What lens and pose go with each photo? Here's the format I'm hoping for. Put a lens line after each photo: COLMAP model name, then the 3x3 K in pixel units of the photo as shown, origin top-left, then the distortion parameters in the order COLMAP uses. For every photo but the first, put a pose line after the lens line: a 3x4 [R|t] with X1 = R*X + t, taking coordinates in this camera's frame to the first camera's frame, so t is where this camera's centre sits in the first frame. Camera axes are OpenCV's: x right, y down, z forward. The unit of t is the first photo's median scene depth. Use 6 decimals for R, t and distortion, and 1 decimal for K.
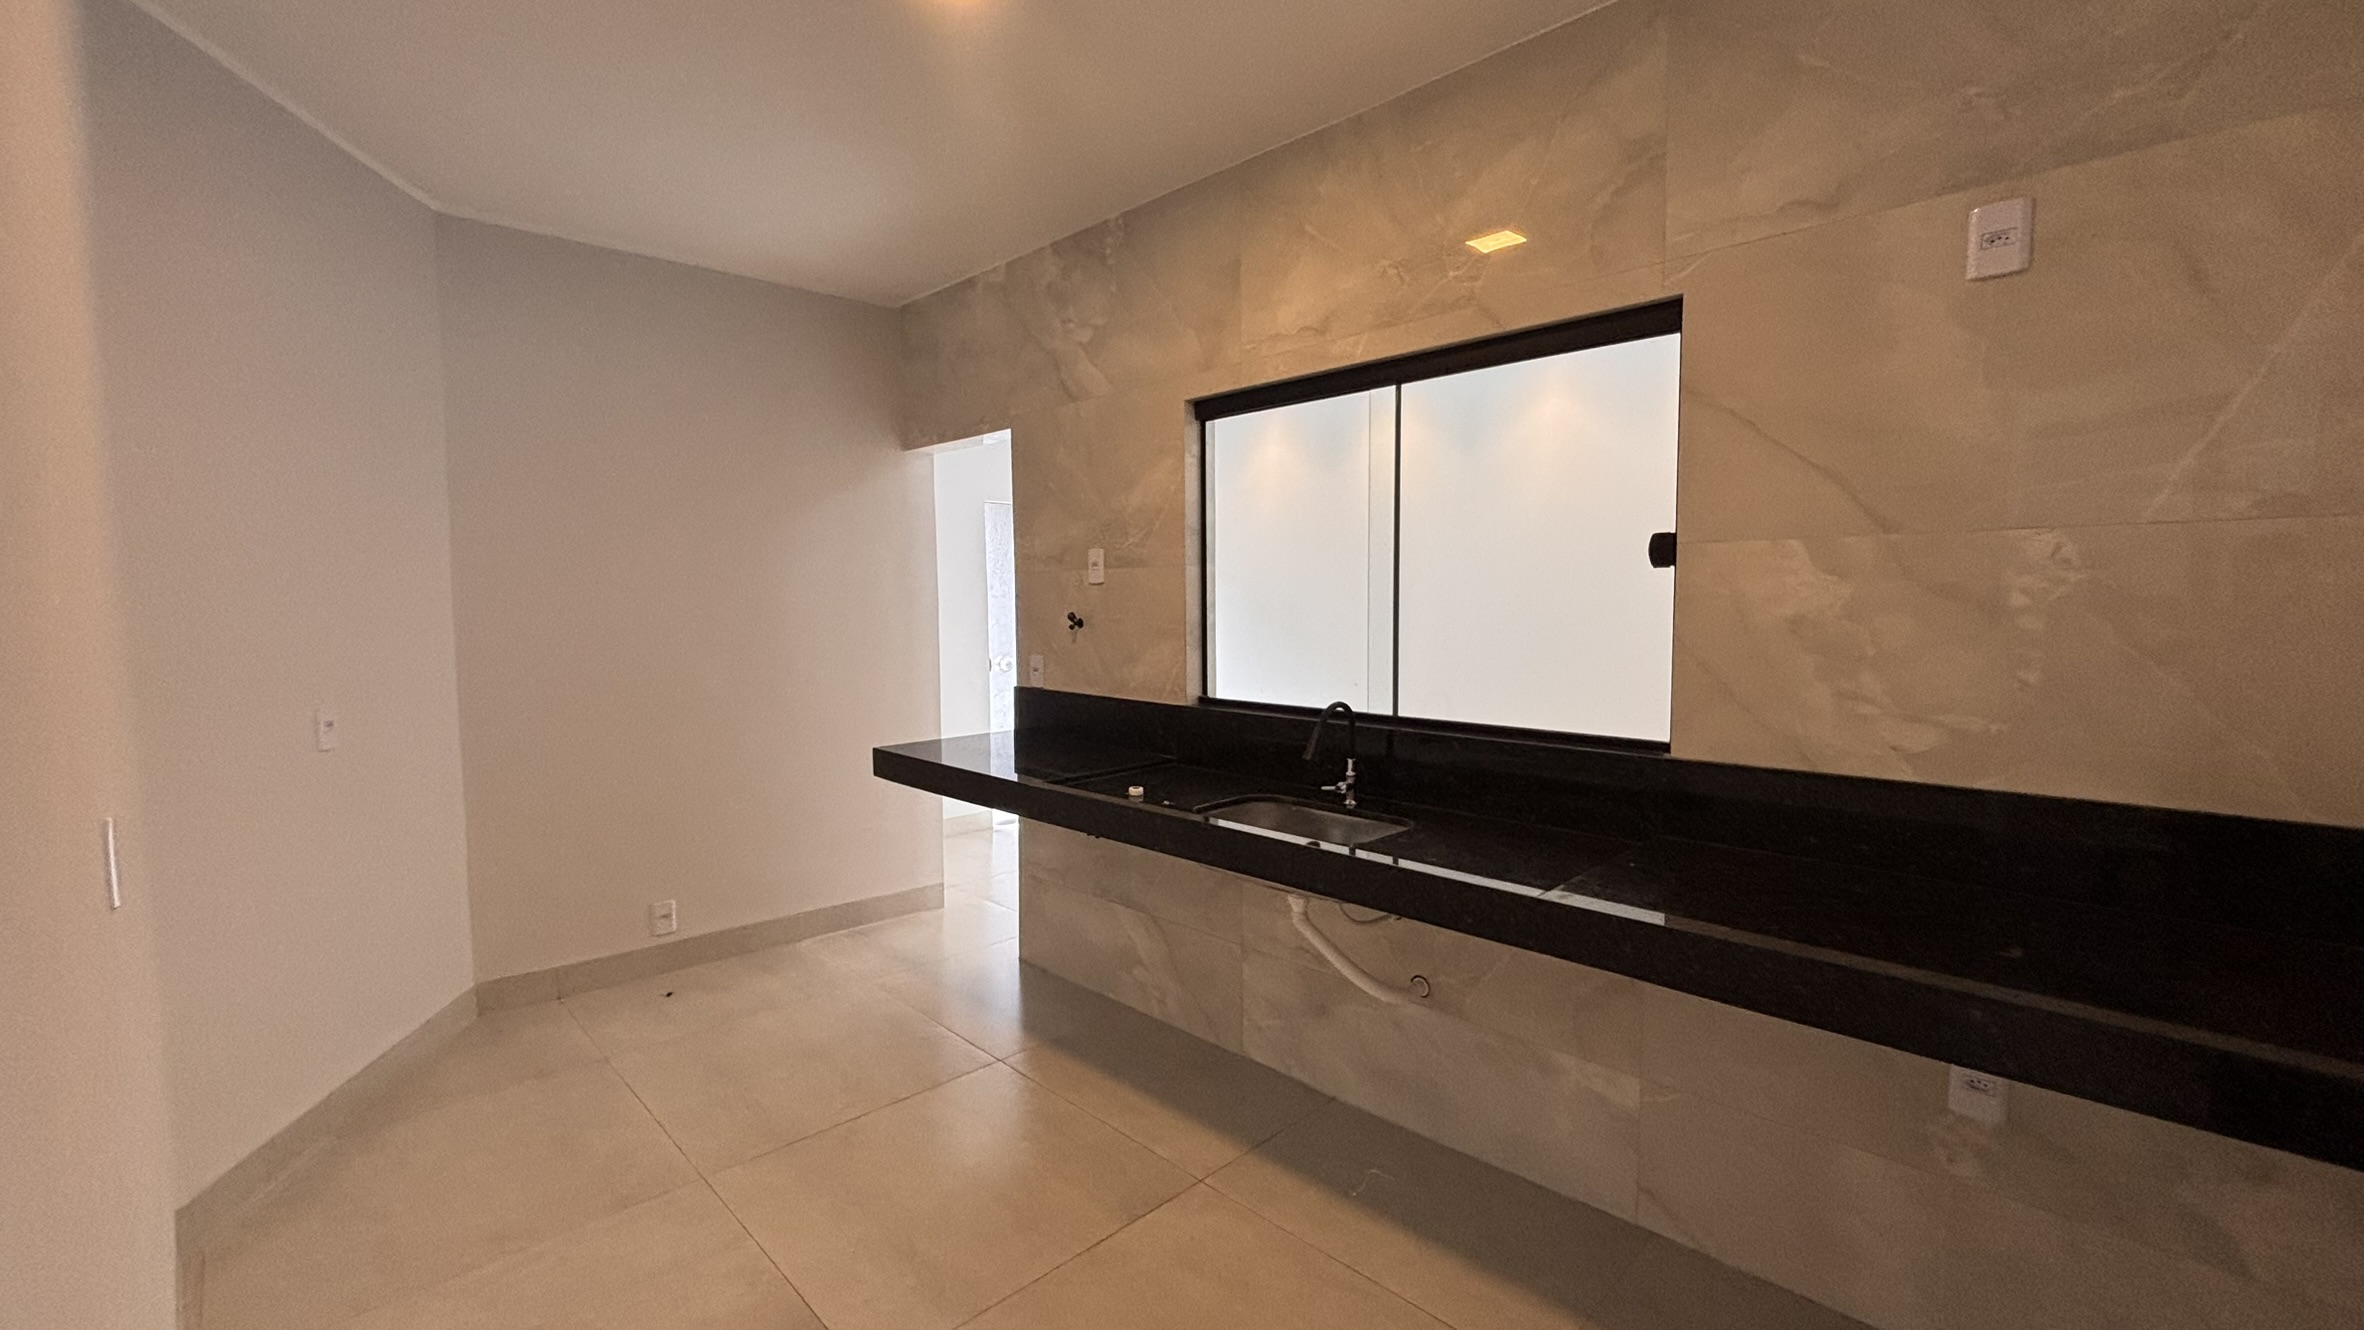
lens RADIAL K [[959.3, 0, 1164.8], [0, 959.3, 661.9], [0, 0, 1]] dist [-0.000711, -0.000065]
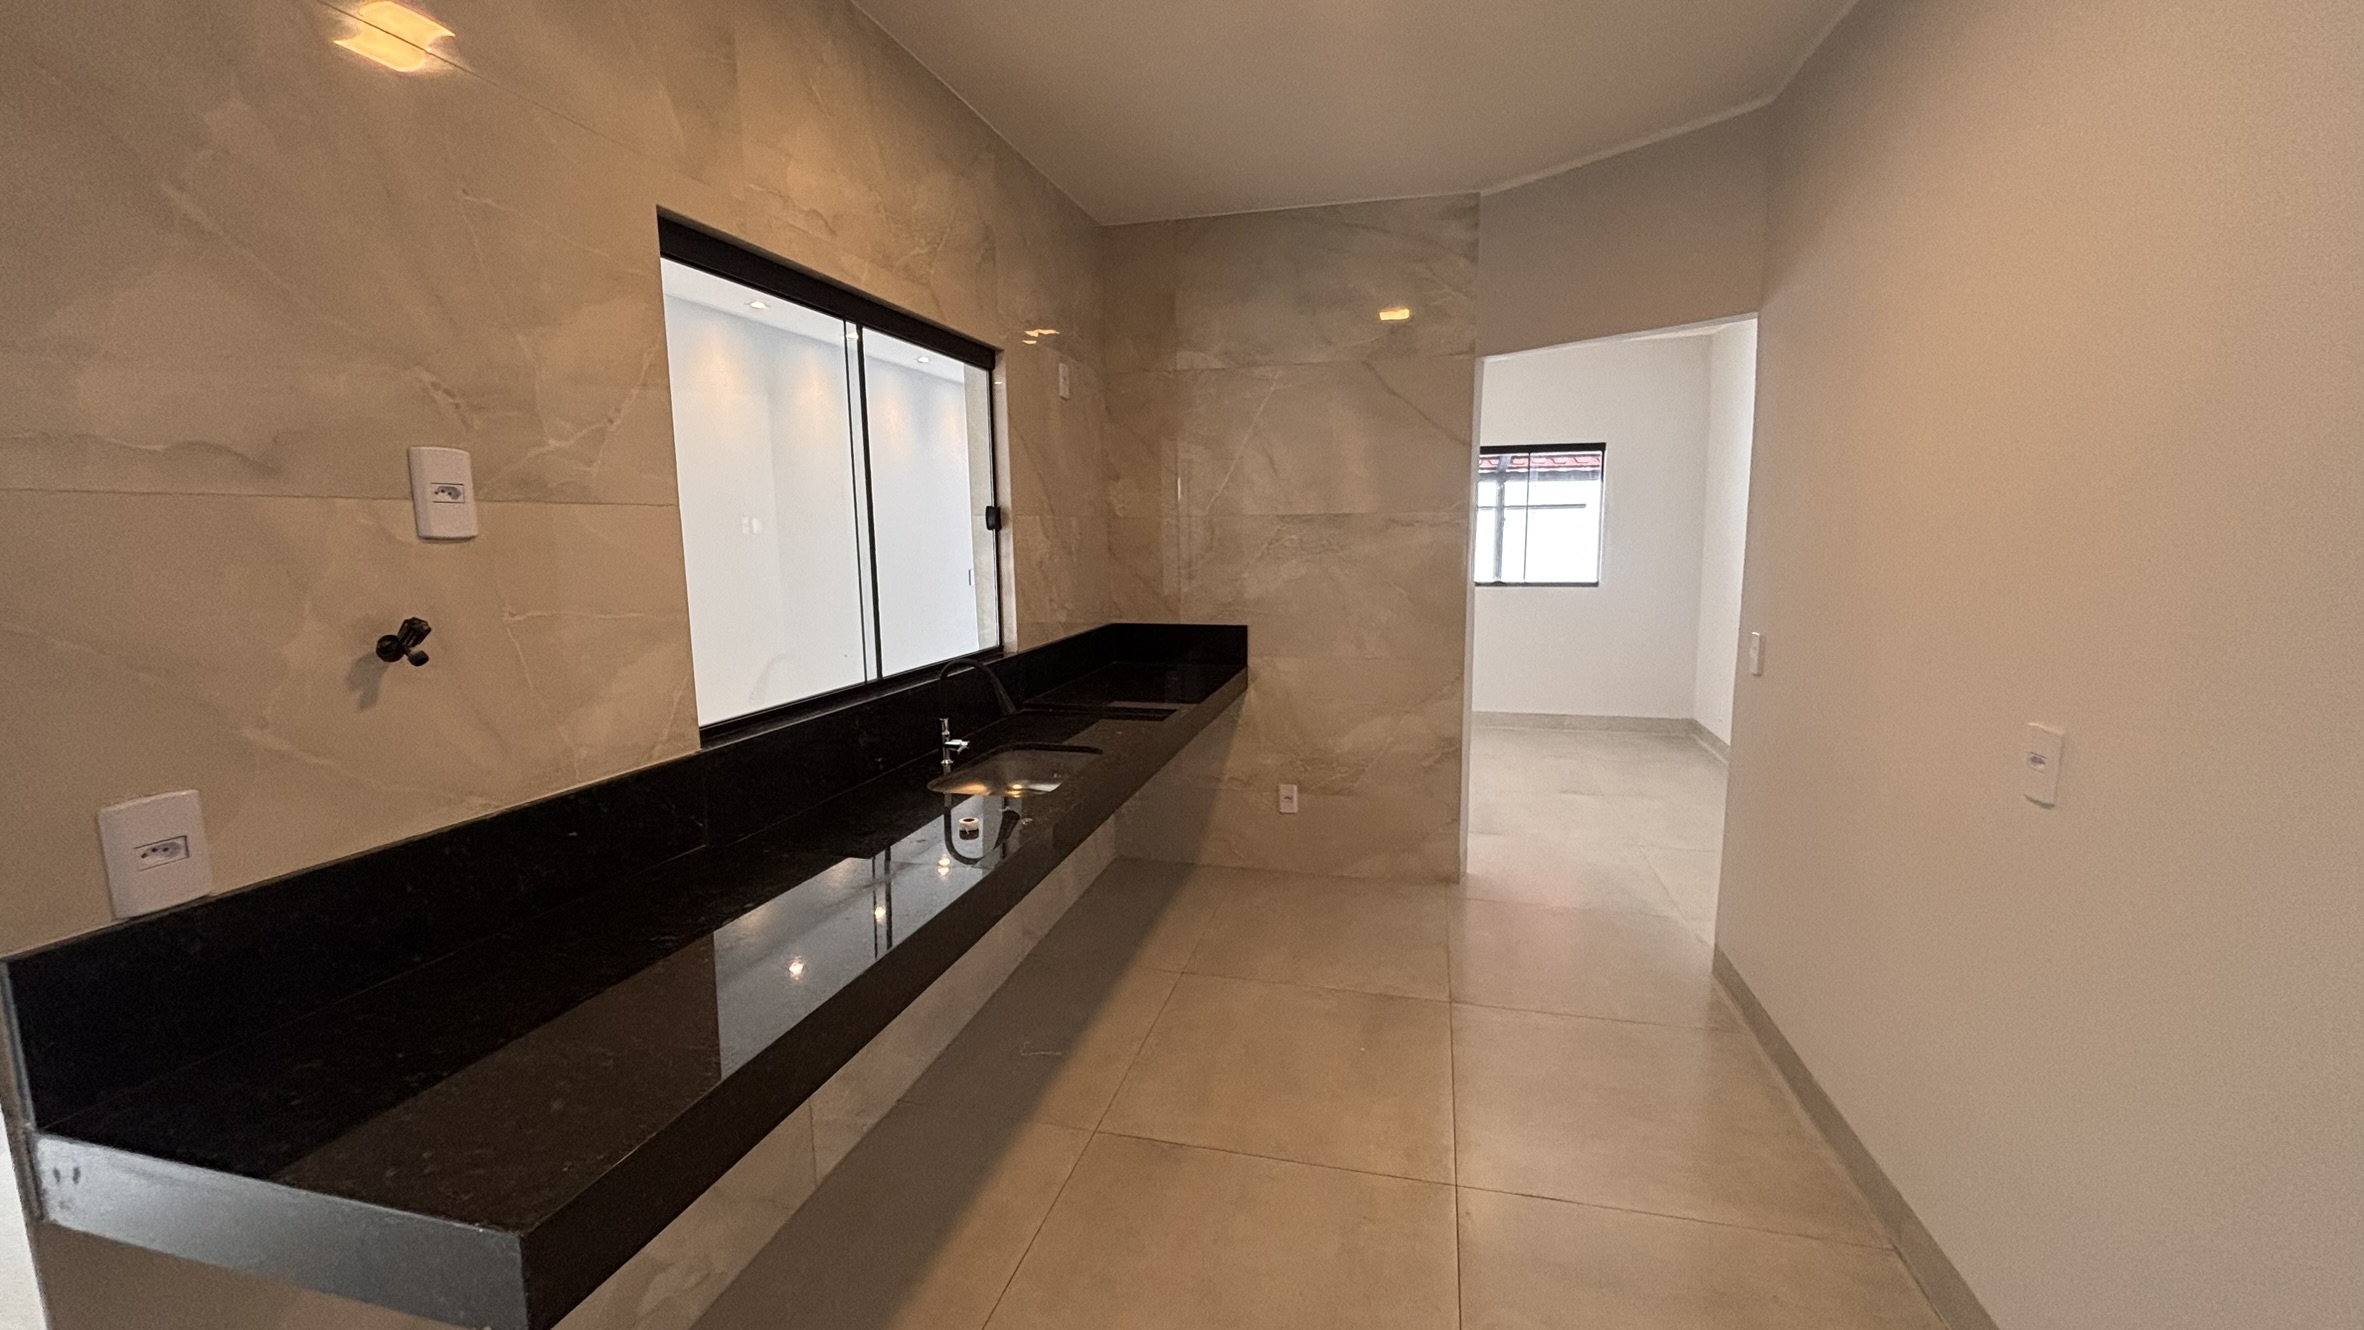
lens RADIAL K [[959.3, 0, 1188.8], [0, 959.3, 676.4], [0, 0, 1]] dist [-0.000711, -0.000065]
pose [[-0.534387, -0.107496, 0.838377, -0.571911], [0.082725, 0.980466, 0.178444, -0.072058], [-0.841182, 0.164712, -0.515056, 0.966199]]
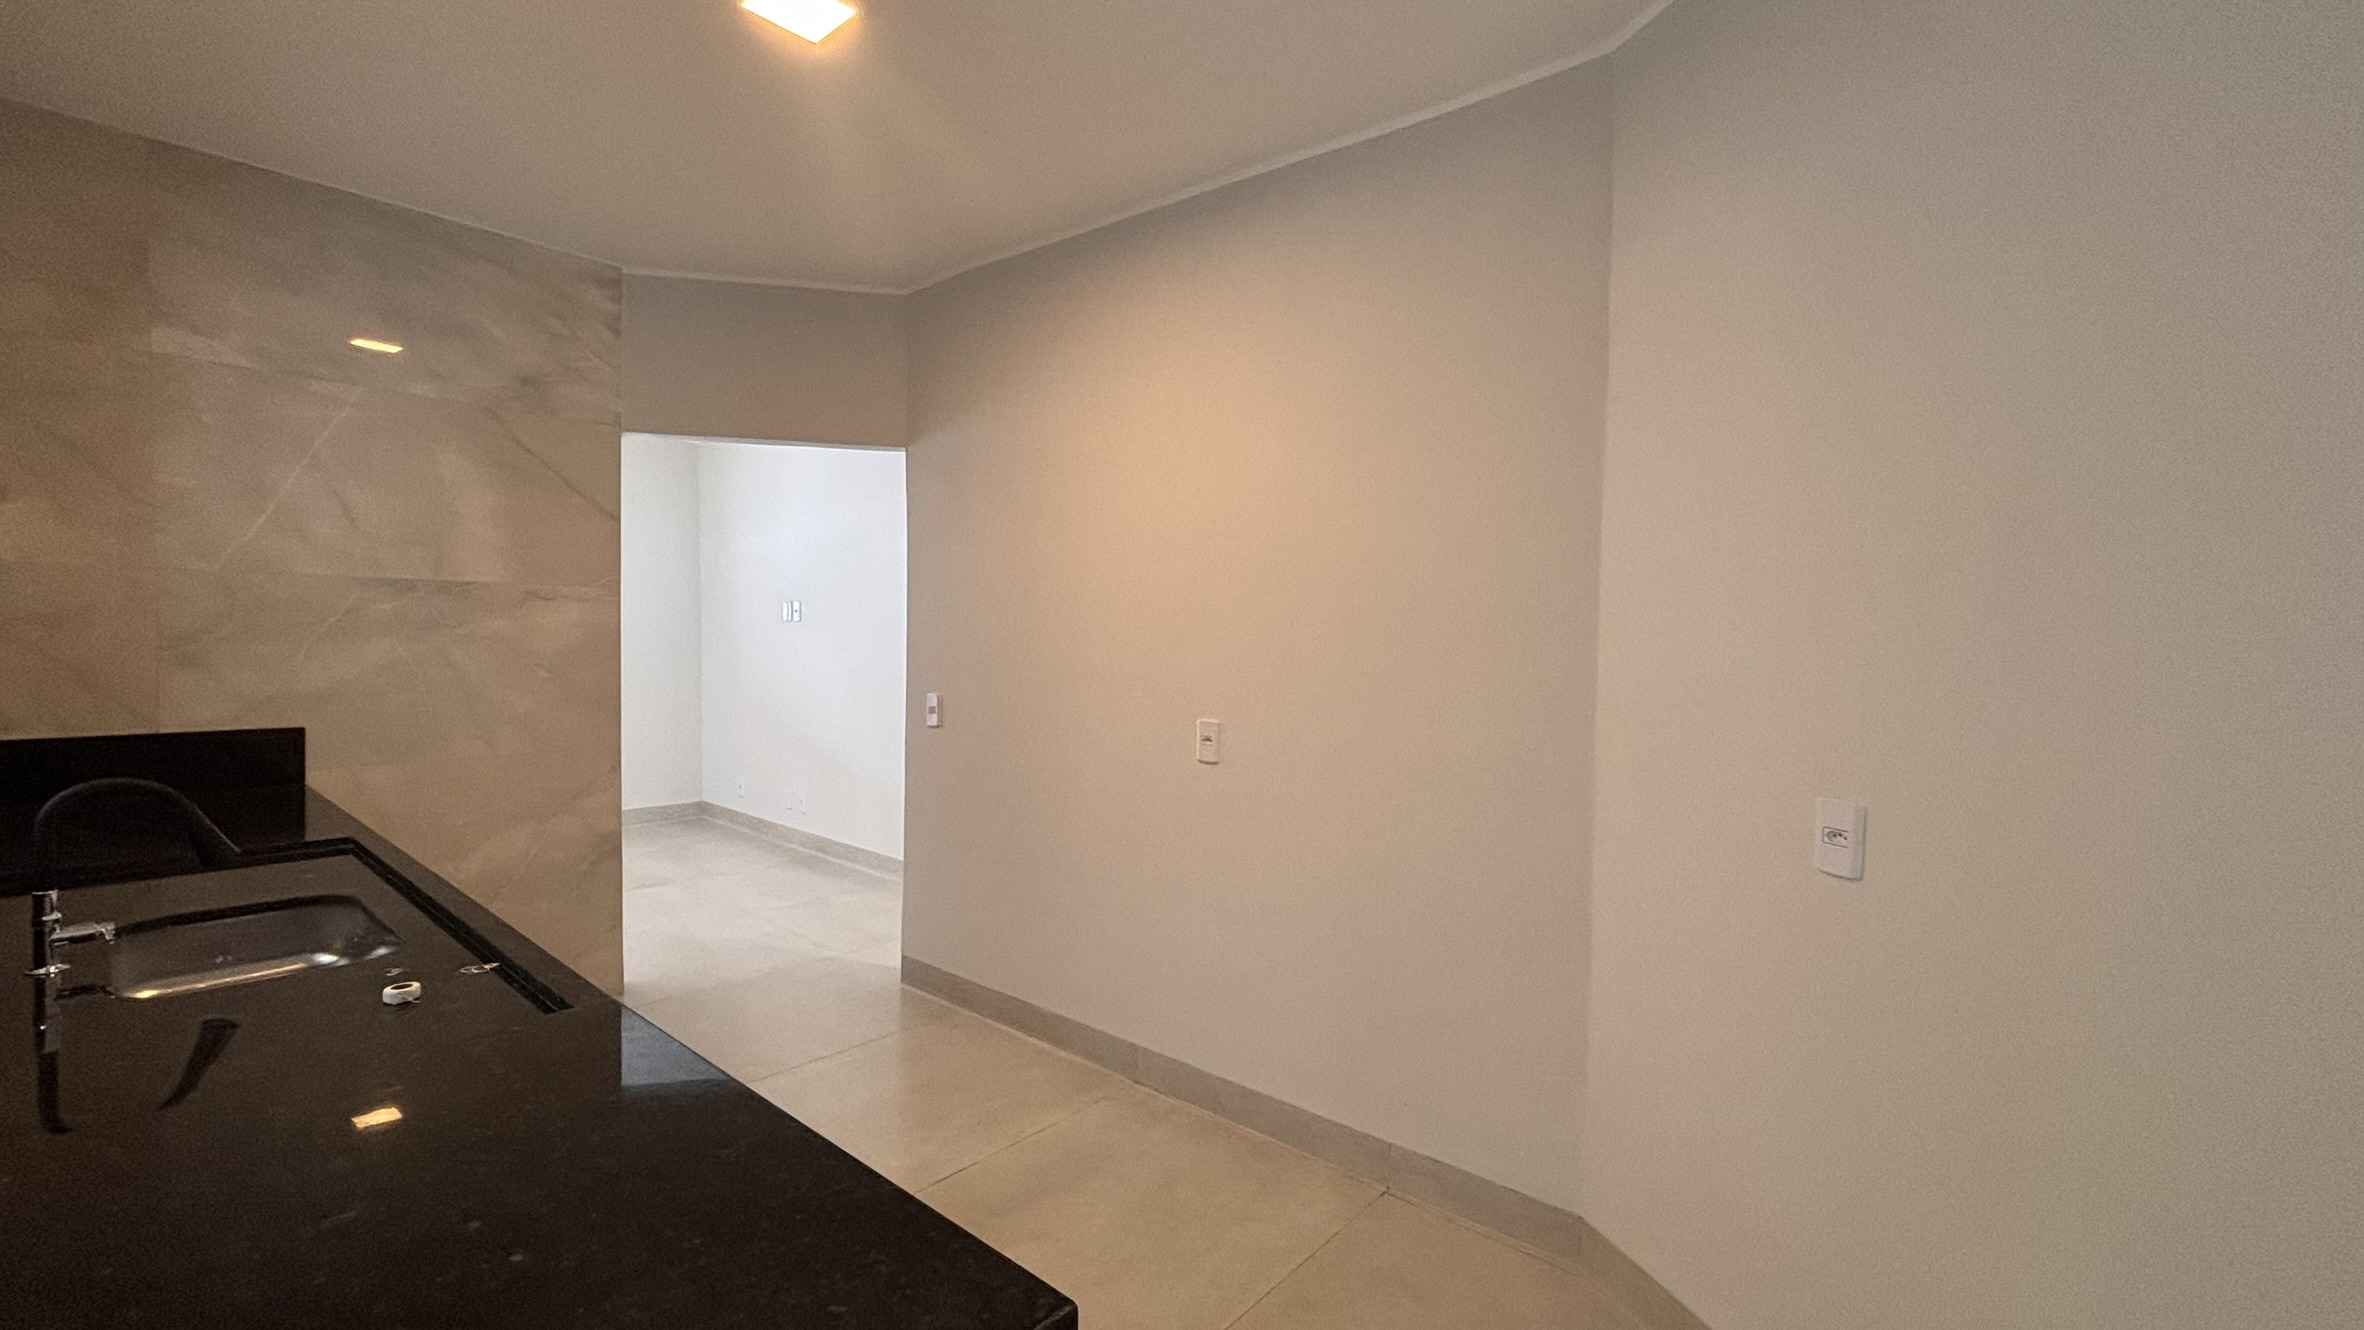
lens RADIAL K [[959.3, 0, 1178.1], [0, 959.3, 664.9], [0, 0, 1]] dist [-0.000711, -0.000065]
pose [[-0.993871, 0.004481, -0.110452, -0.252156], [-0.007411, 0.994229, 0.107022, -0.067528], [0.110294, 0.107185, -0.988103, 1.230386]]
